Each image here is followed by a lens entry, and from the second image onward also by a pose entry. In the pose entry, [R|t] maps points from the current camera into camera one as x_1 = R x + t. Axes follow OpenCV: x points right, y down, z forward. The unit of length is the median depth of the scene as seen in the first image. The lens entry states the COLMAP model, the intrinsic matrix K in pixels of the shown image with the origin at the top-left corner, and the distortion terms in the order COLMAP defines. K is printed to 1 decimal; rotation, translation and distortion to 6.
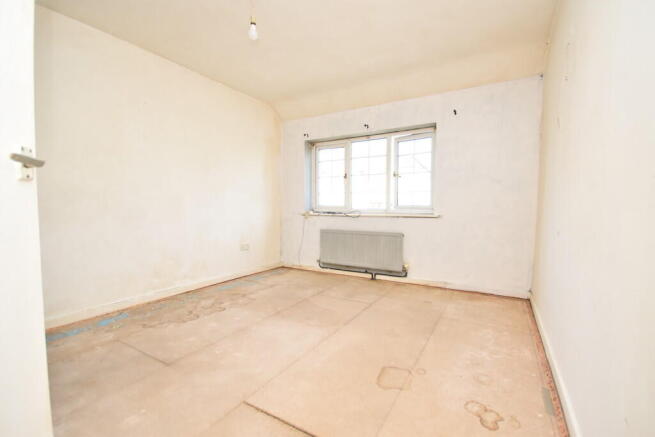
lens RADIAL K [[289.2, 0, 327.5], [0, 289.2, 218.5], [0, 0, 1]] dist [0.034393, -0.025300]
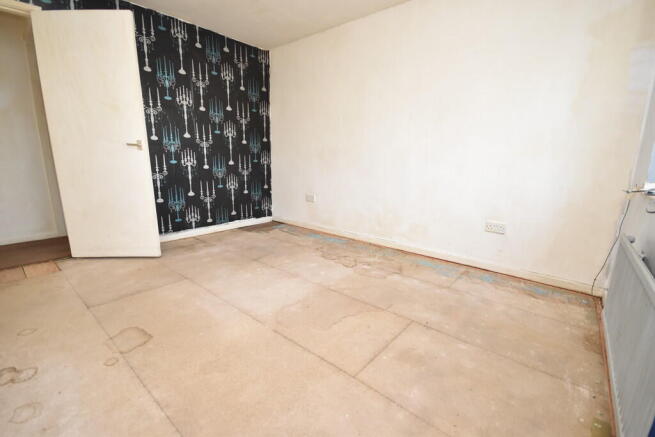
lens RADIAL K [[289.2, 0, 327.5], [0, 289.2, 218.5], [0, 0, 1]] dist [0.034393, -0.025300]
pose [[-0.161199, 0.192892, -0.967888, 0.581911], [-0.059408, 0.977039, 0.204610, -0.049801], [0.985132, 0.090483, -0.146038, 1.036282]]
